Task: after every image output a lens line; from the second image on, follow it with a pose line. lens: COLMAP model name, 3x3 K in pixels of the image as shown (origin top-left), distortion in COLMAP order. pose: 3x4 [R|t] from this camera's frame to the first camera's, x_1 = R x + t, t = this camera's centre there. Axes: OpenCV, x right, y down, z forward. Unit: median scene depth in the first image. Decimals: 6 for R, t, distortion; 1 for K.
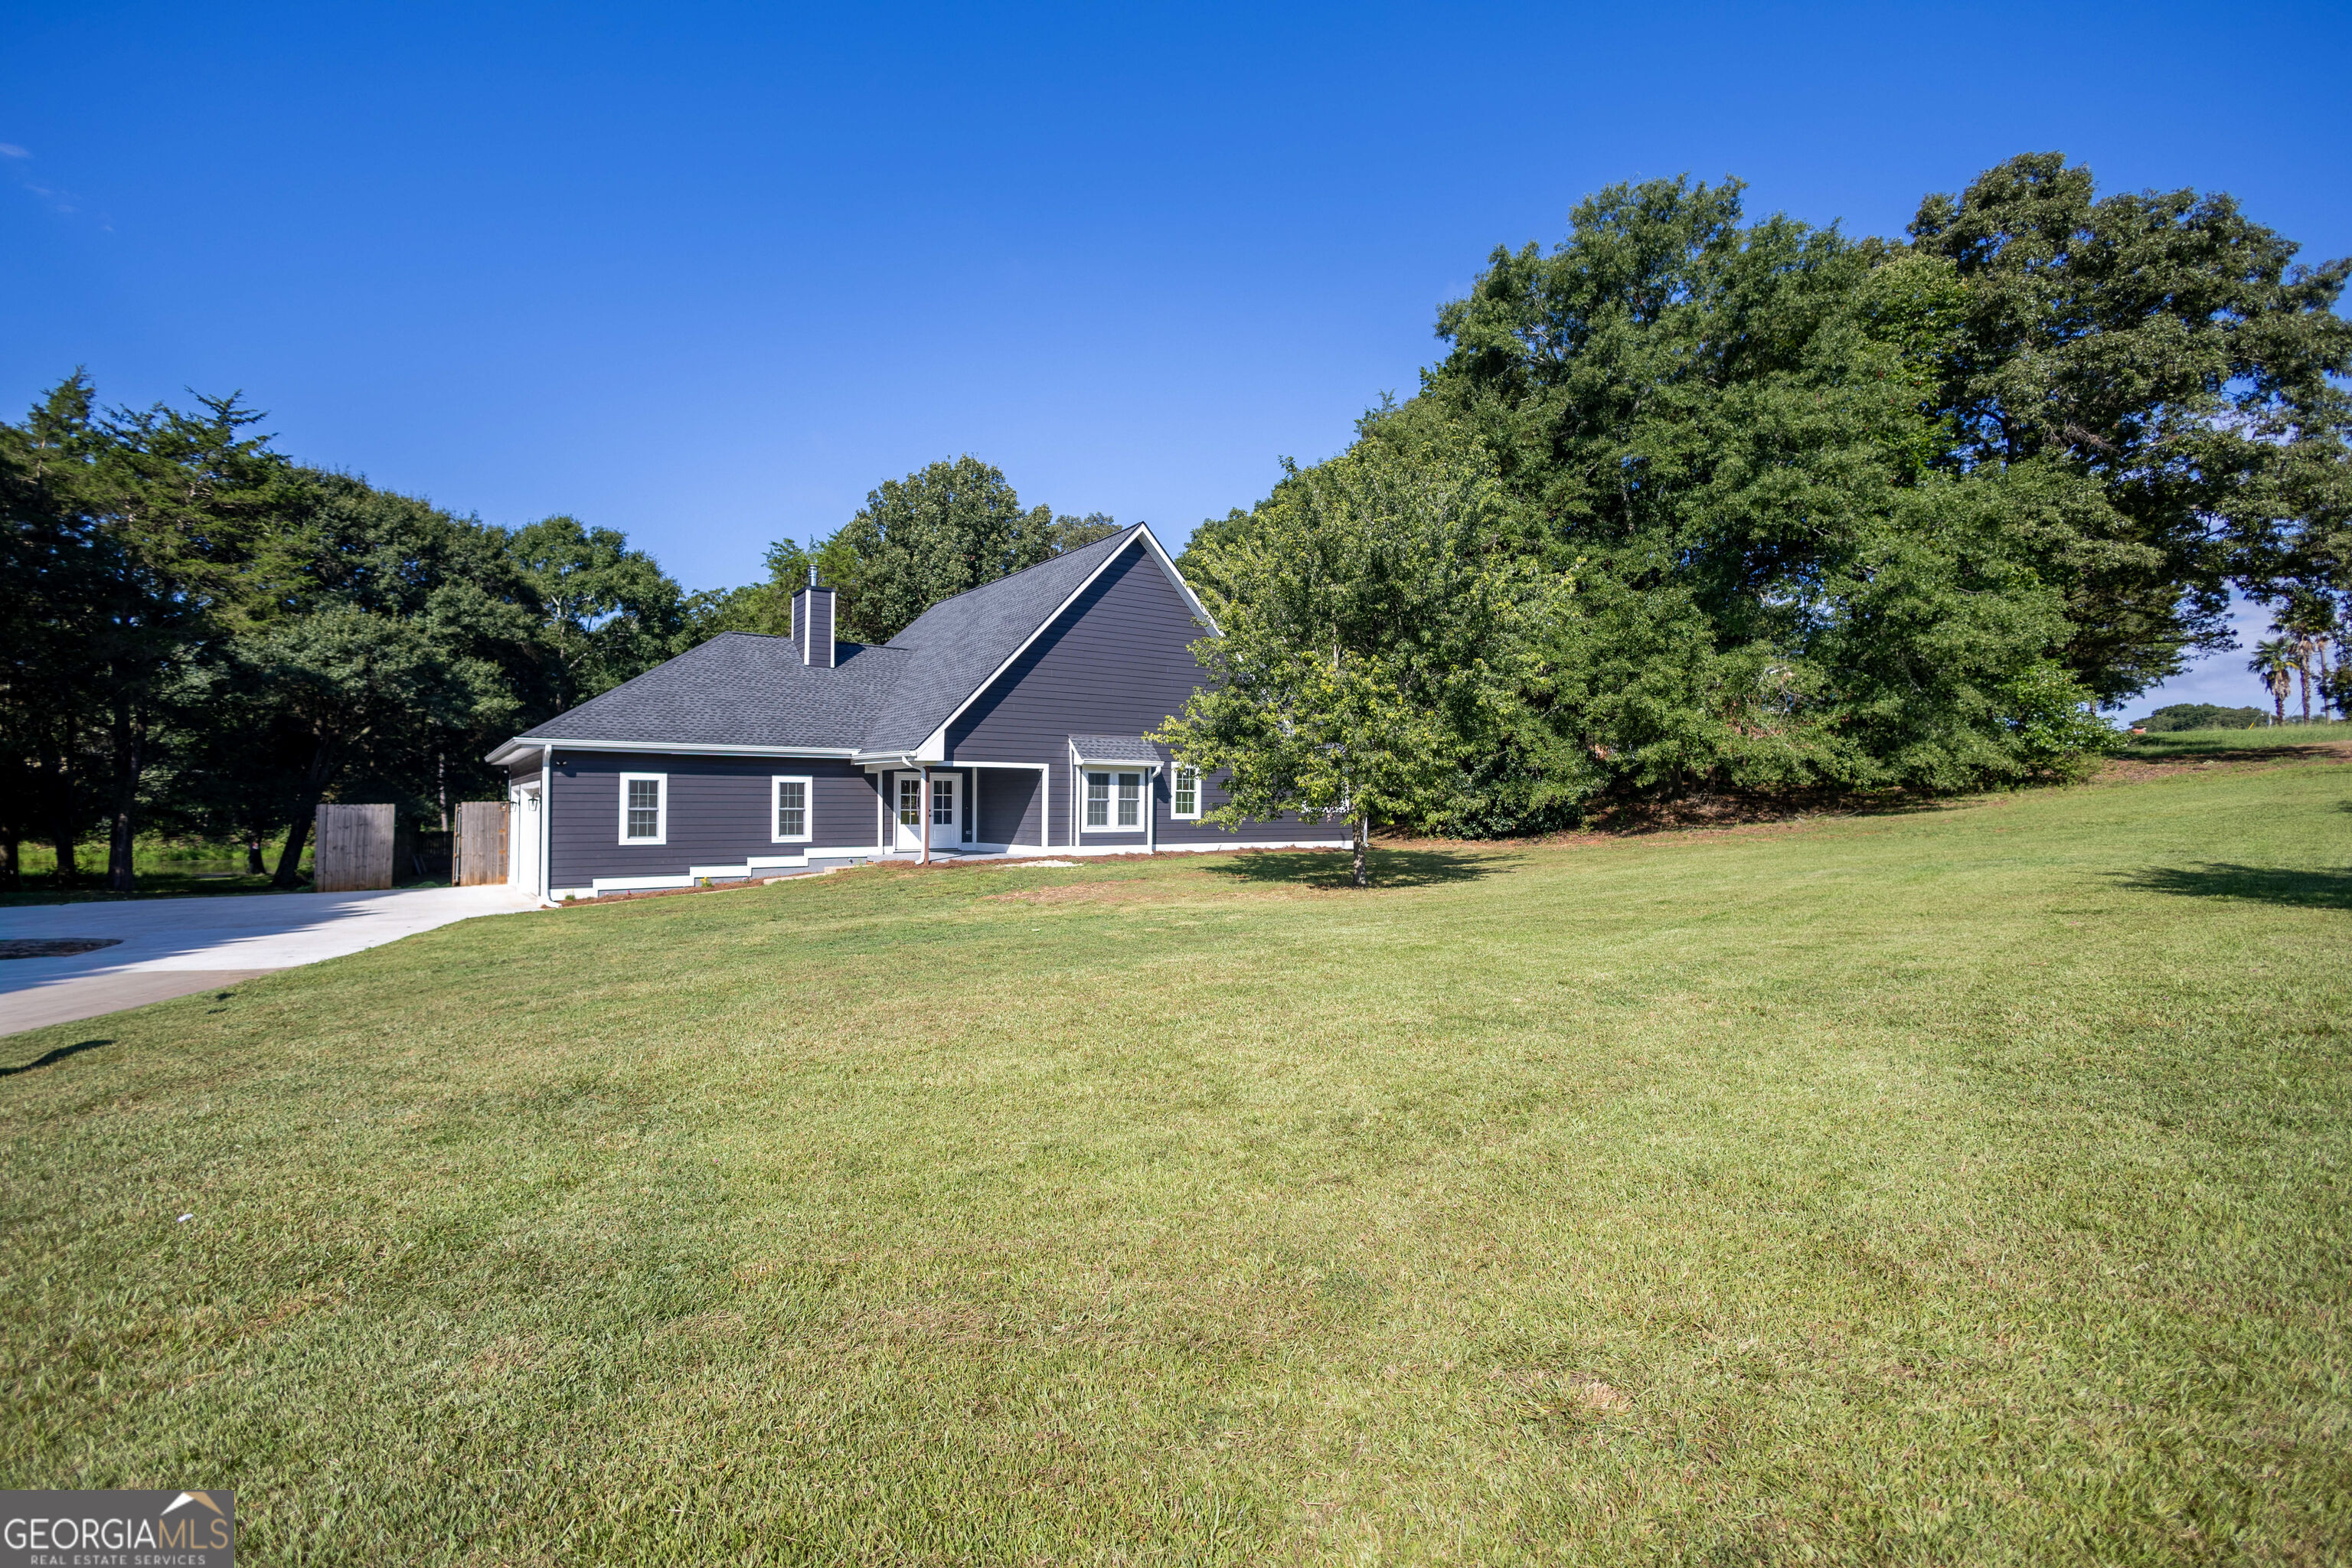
lens RADIAL K [[1087.2, 0, 1176.4], [0, 1087.2, 784.5], [0, 0, 1]] dist [0.013263, -0.004183]
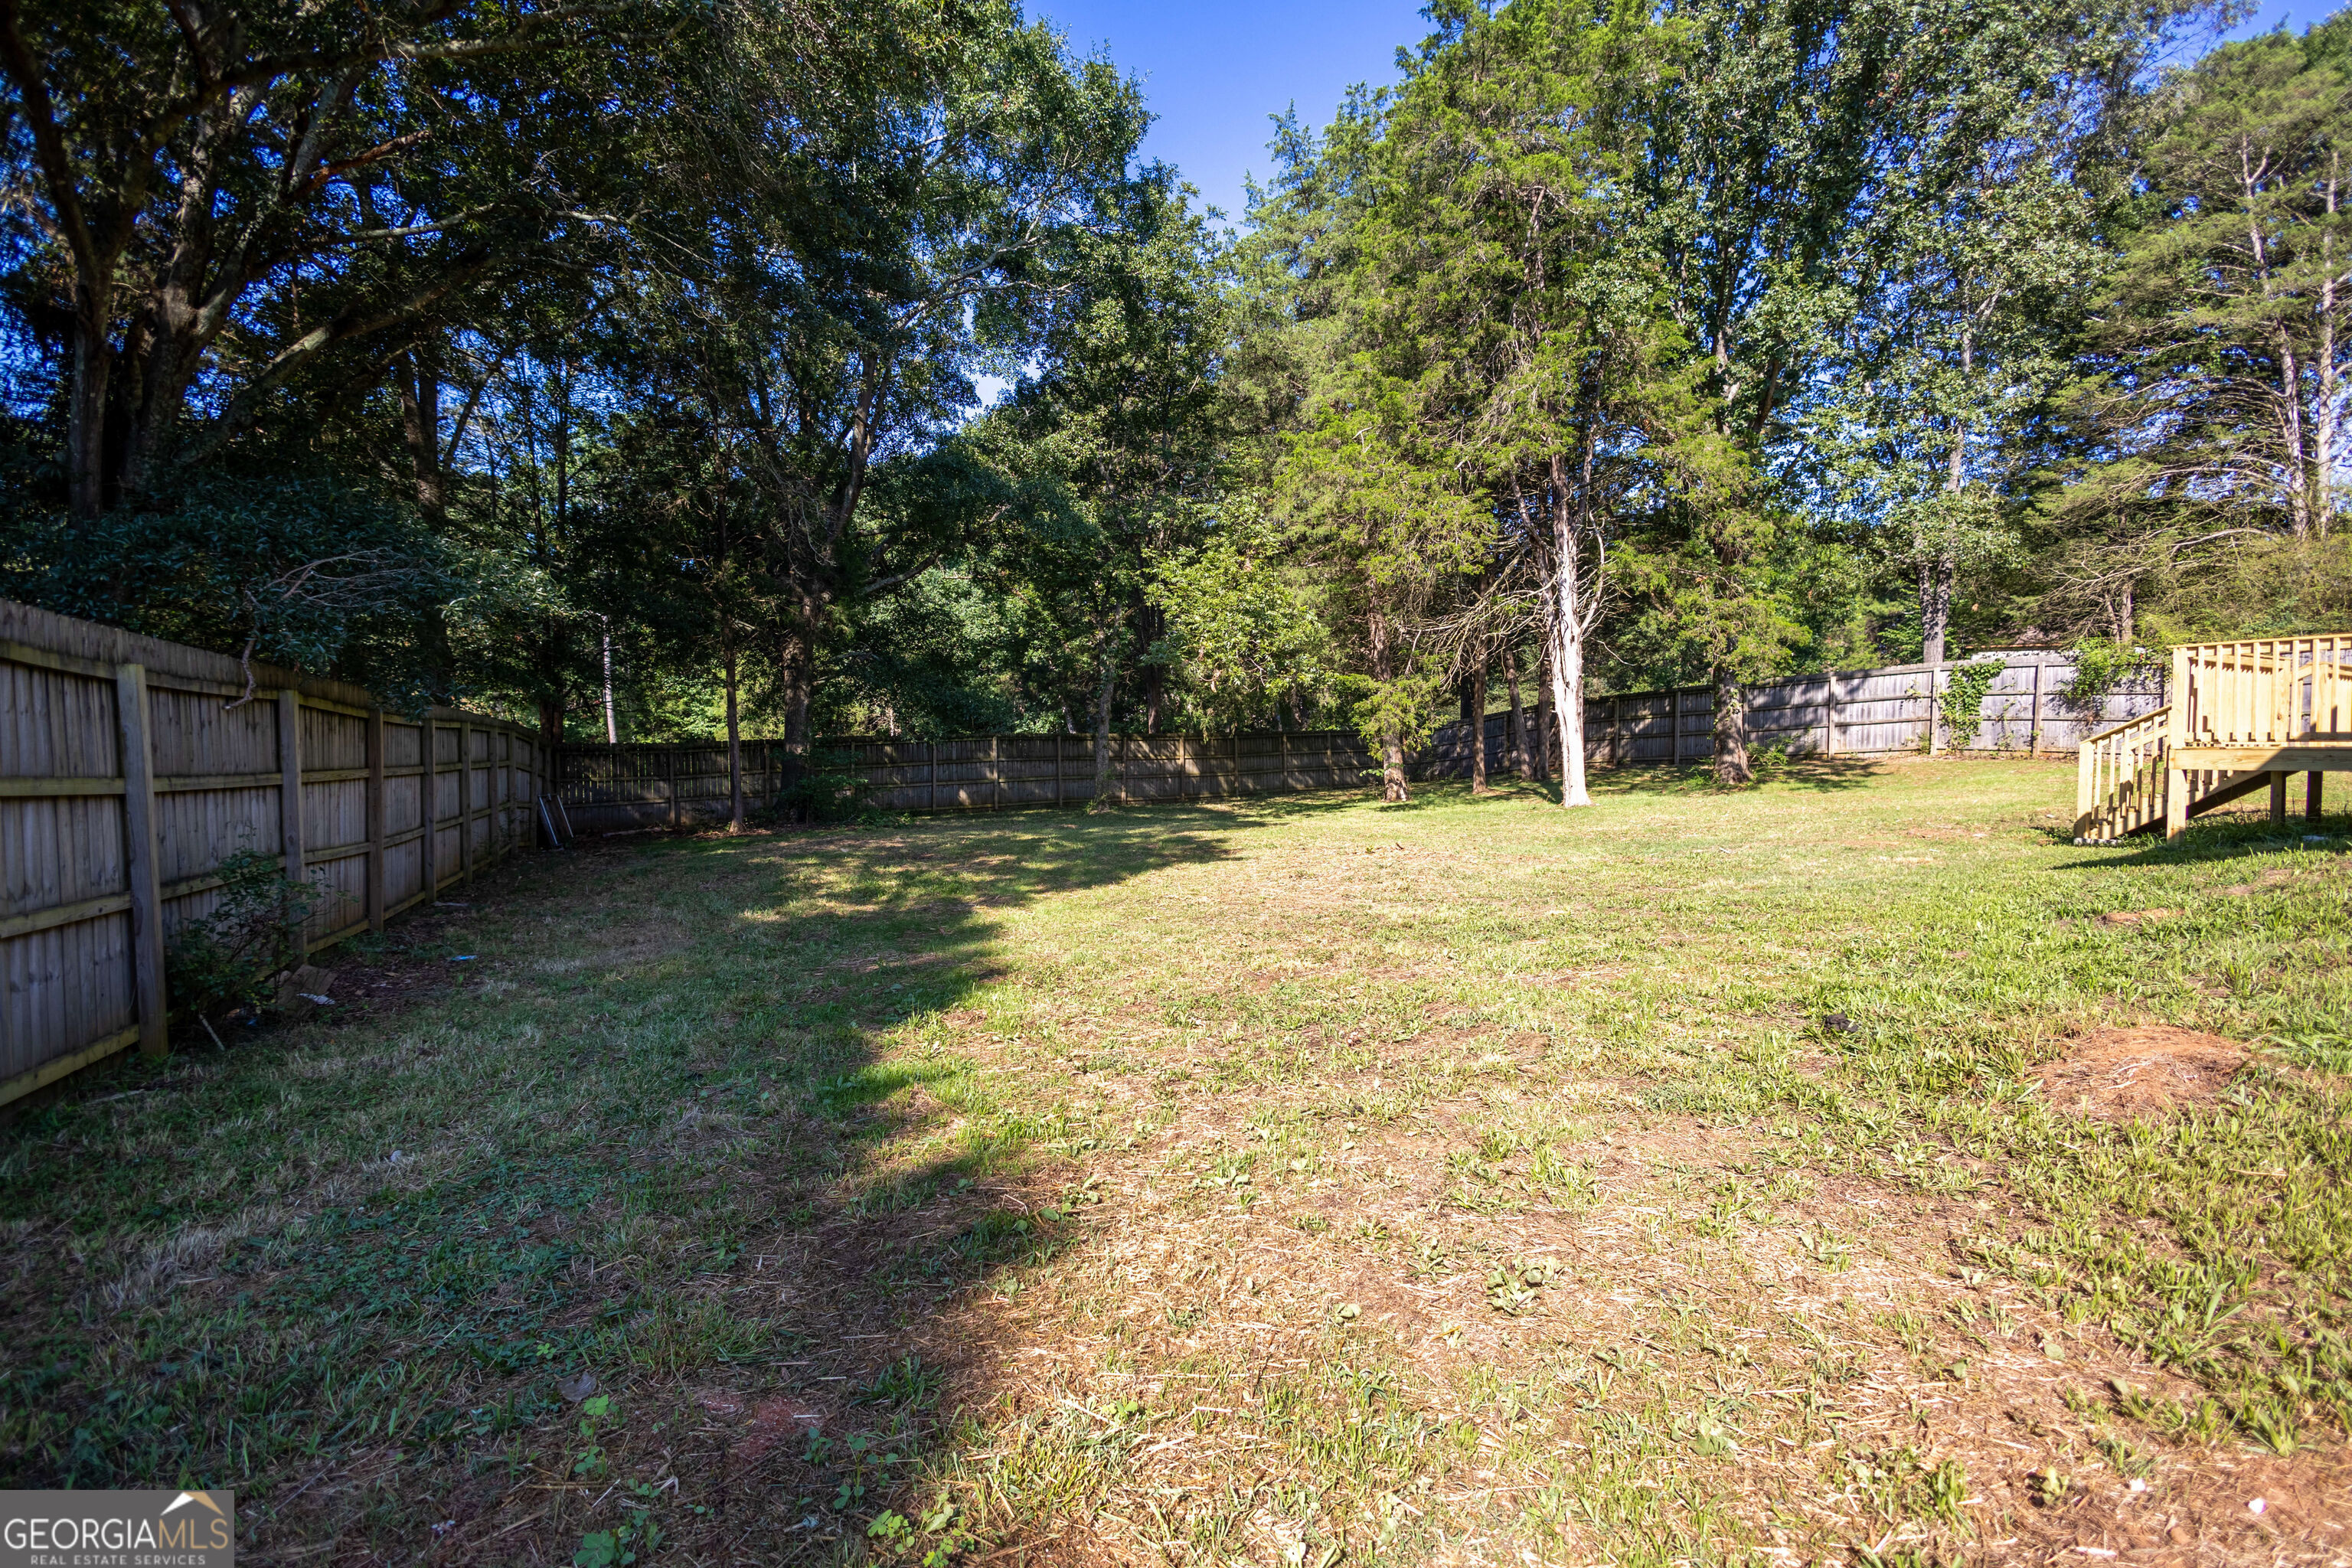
lens RADIAL K [[1087.2, 0, 1173.9], [0, 1087.2, 775.1], [0, 0, 1]] dist [0.013263, -0.004183]
pose [[0.994590, 0.008591, -0.103518, -0.743026], [-0.004439, 0.999179, 0.040267, 0.066107], [0.103779, -0.039590, 0.993812, 1.110195]]
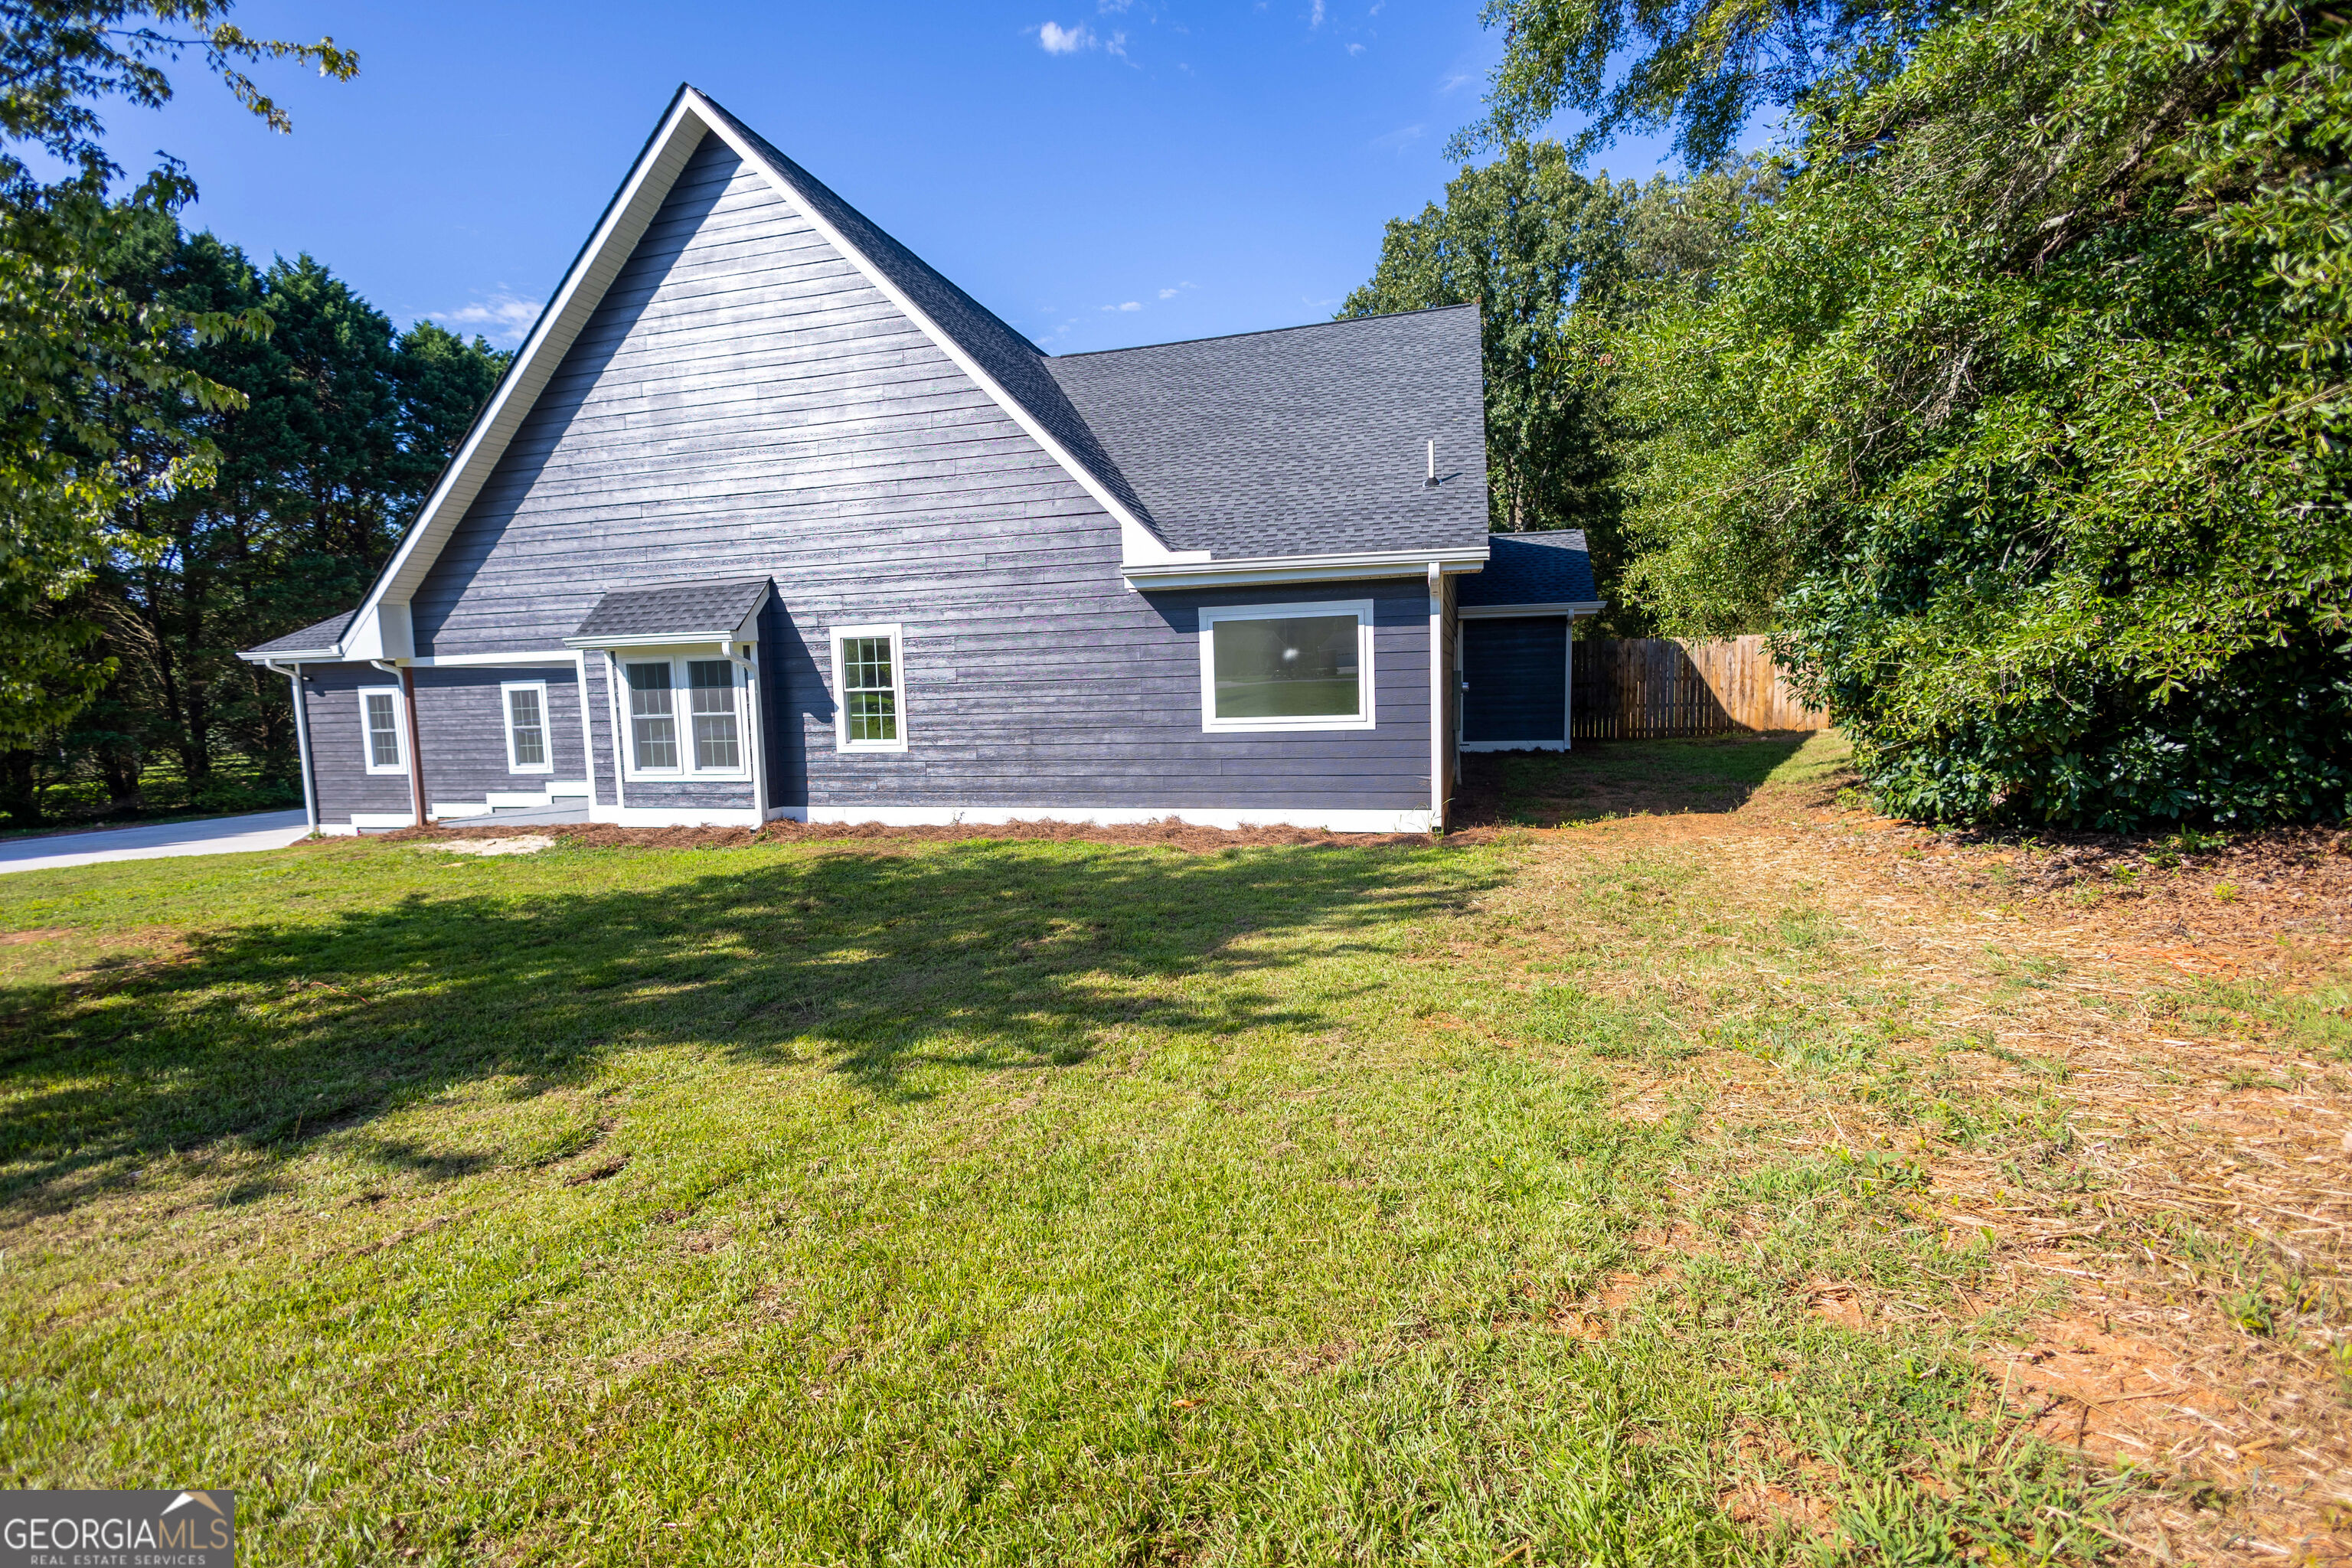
lens RADIAL K [[1087.2, 0, 1171.8], [0, 1087.2, 792.1], [0, 0, 1]] dist [0.013263, -0.004183]
pose [[0.631426, 0.062261, -0.772932, 0.419391], [0.052731, 0.991016, 0.122906, -0.000992], [0.773641, -0.118364, 0.622471, 0.775887]]
